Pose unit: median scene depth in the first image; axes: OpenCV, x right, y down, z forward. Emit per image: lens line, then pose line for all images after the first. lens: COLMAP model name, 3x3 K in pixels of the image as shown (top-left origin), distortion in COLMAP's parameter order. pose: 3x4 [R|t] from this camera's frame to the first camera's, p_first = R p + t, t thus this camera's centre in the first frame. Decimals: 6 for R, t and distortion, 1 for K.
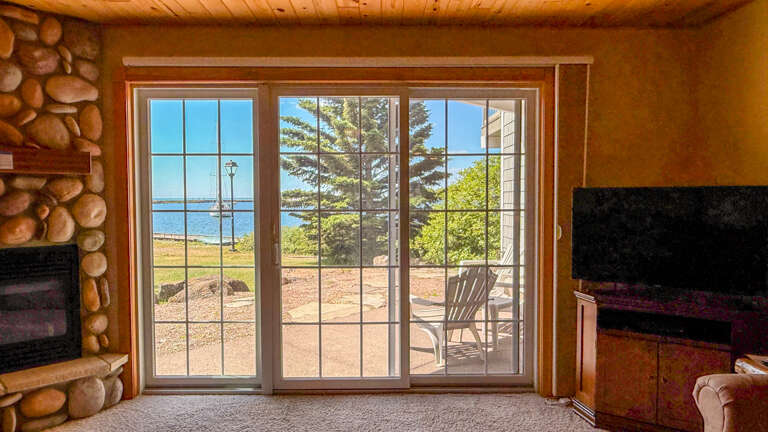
lens RADIAL K [[506.1, 0, 380.8], [0, 506.1, 219.8], [0, 0, 1]] dist [-0.006662, -0.000619]
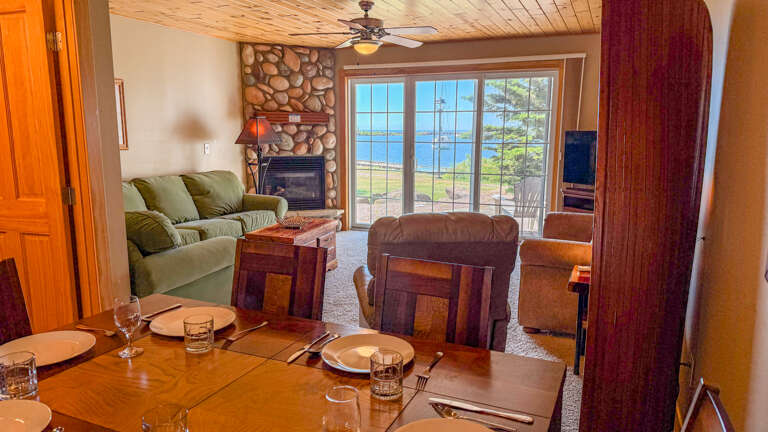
lens RADIAL K [[521.8, 0, 384.0], [0, 521.8, 216.0], [0, 0, 1]] dist [0.000802, -0.000105]
pose [[0.912293, 0.070845, -0.403363, 0.551601], [-0.022352, 0.992069, 0.123689, 0.020678], [0.408927, -0.103825, 0.906642, -0.944807]]
